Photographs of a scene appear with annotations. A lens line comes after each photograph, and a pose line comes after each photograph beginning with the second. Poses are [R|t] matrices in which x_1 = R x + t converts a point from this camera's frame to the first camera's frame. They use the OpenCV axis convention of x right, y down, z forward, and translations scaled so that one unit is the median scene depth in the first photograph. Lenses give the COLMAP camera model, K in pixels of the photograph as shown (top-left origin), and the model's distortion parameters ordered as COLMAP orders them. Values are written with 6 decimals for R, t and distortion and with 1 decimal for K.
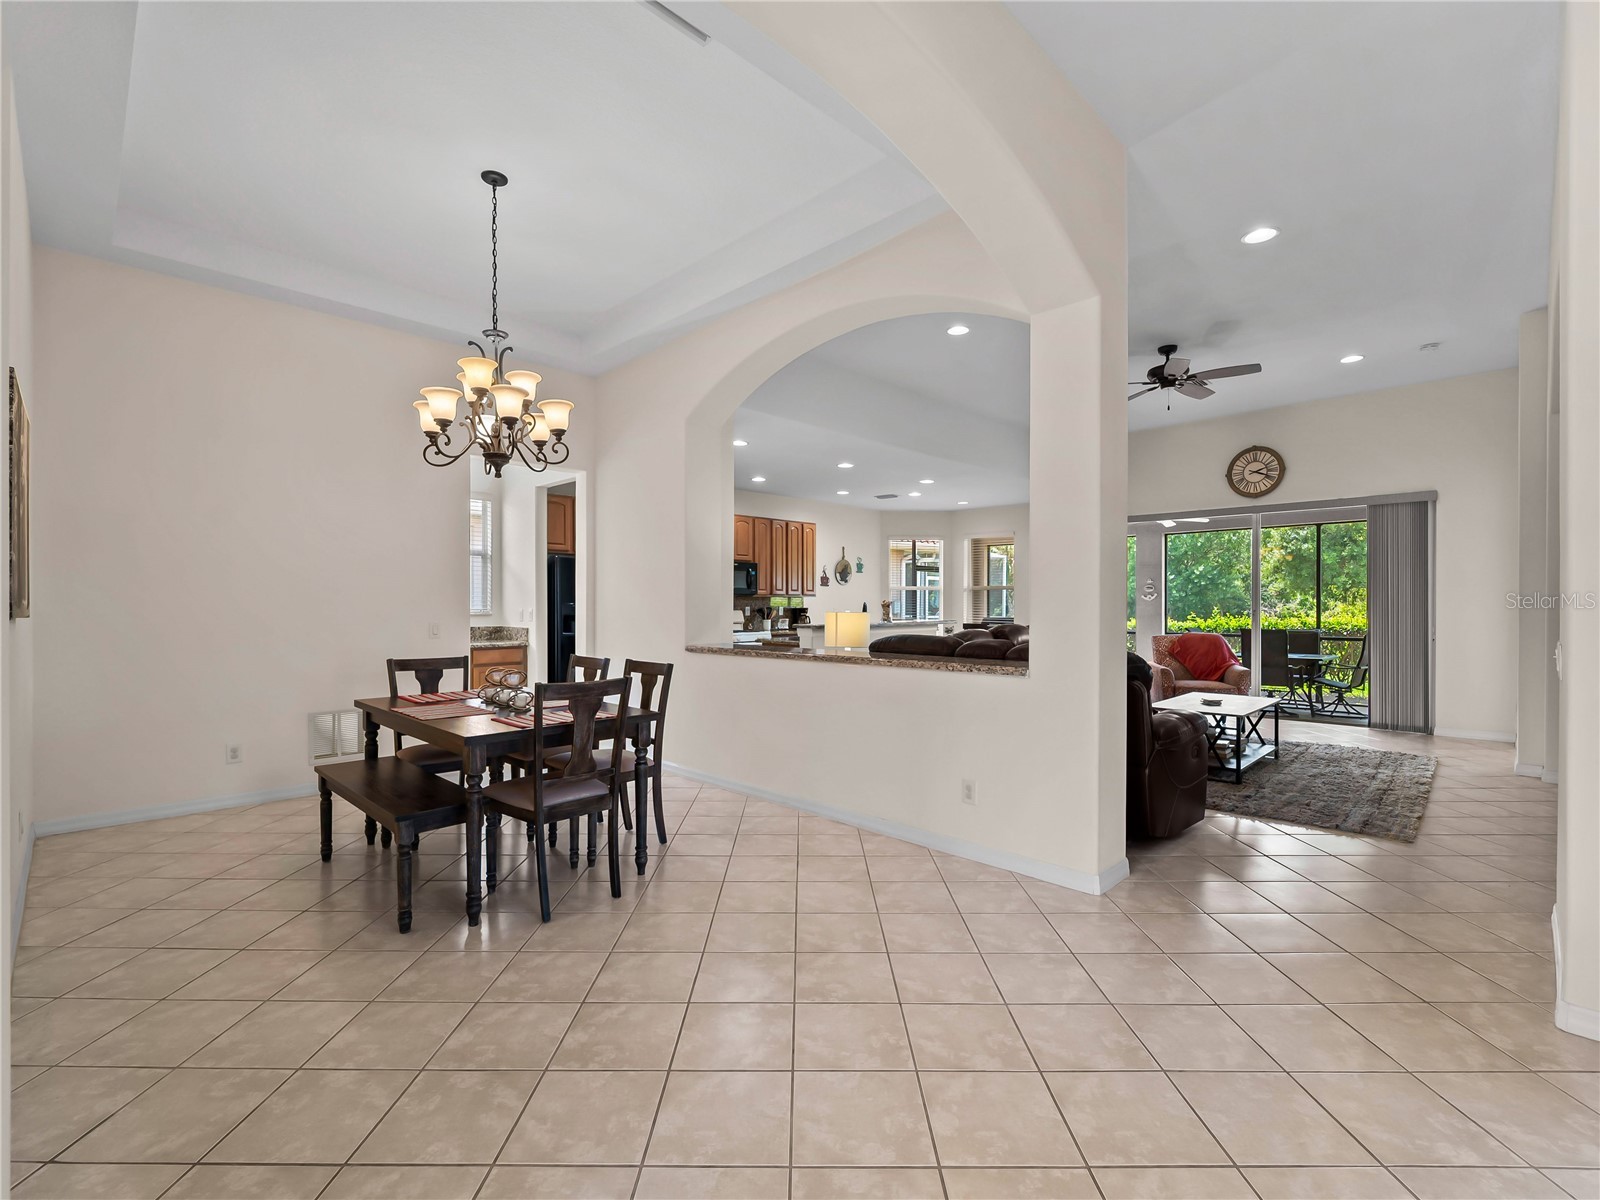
lens RADIAL K [[719.6, 0, 805.1], [0, 719.6, 606.9], [0, 0, 1]] dist [-0.000790, -0.000302]
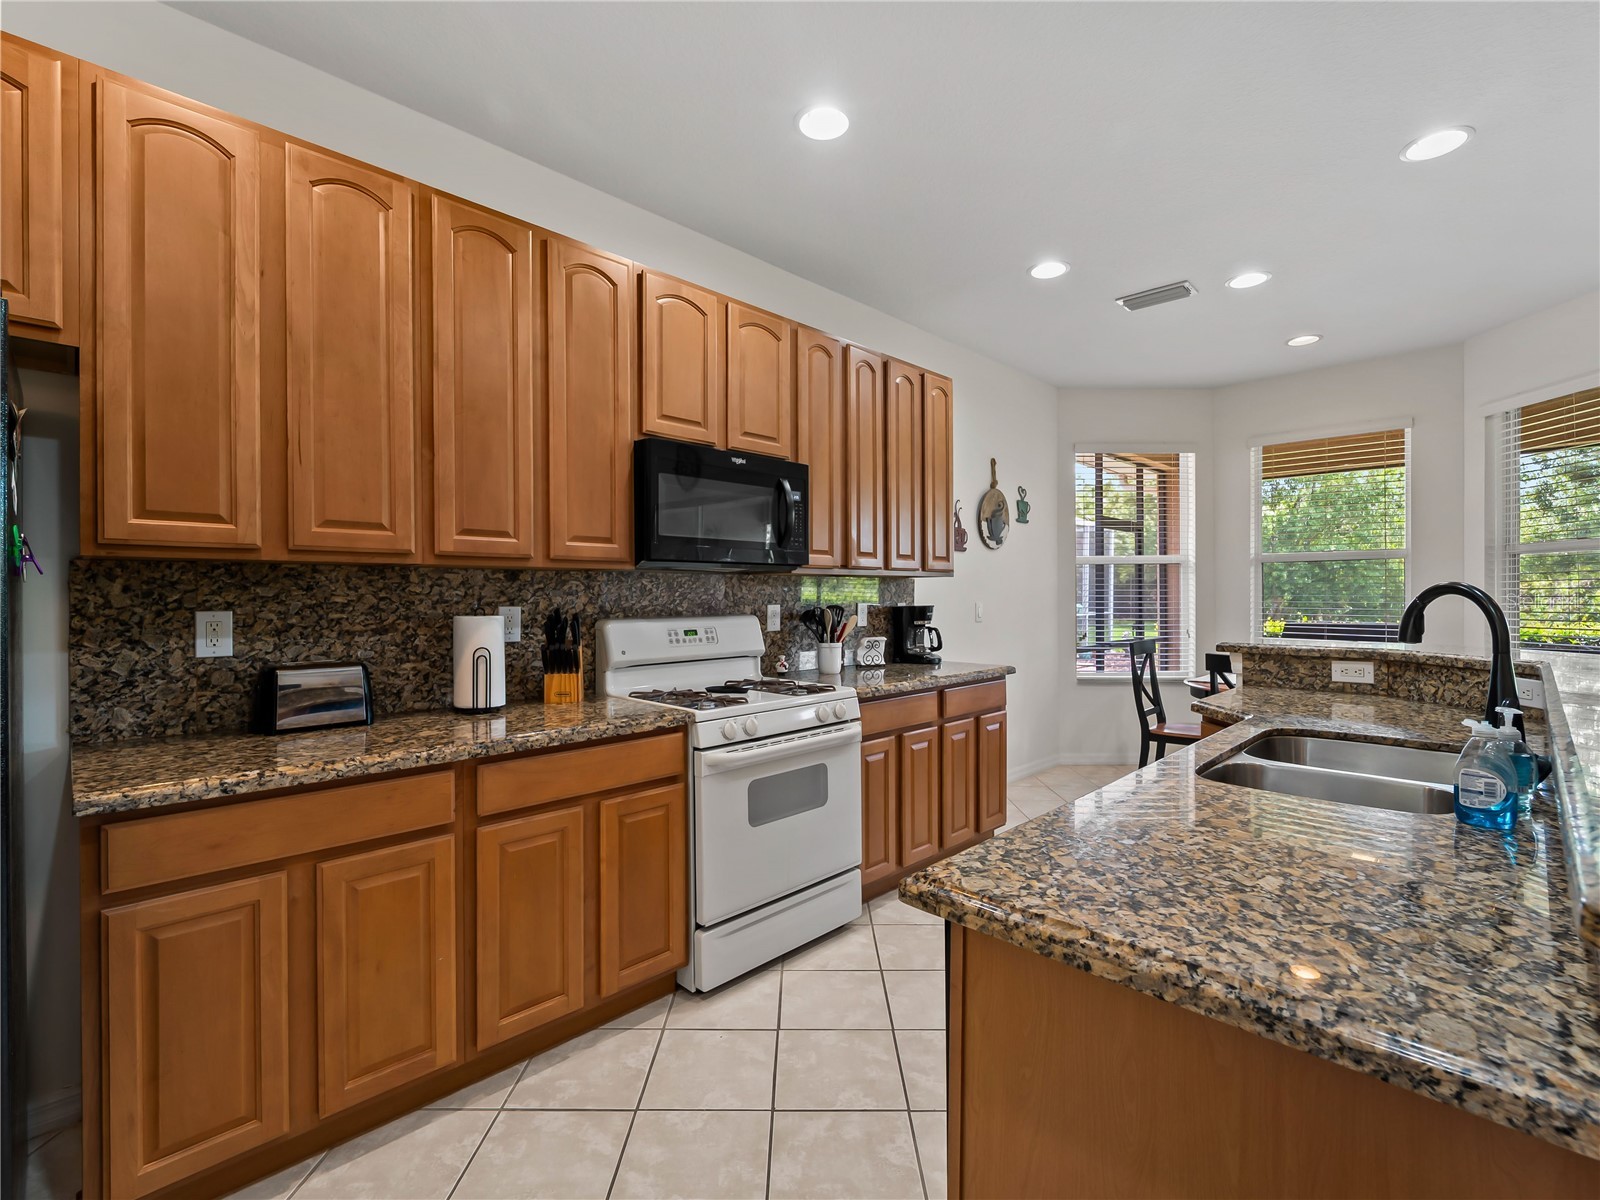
lens RADIAL K [[730.9, 0, 805.6], [0, 730.9, 608.5], [0, 0, 1]] dist [-0.000901, -0.000954]
pose [[0.999994, -0.000942, 0.003228, -0.063361], [0.000887, 0.999856, 0.016951, -0.004031], [-0.003243, -0.016948, 0.999851, 0.632782]]
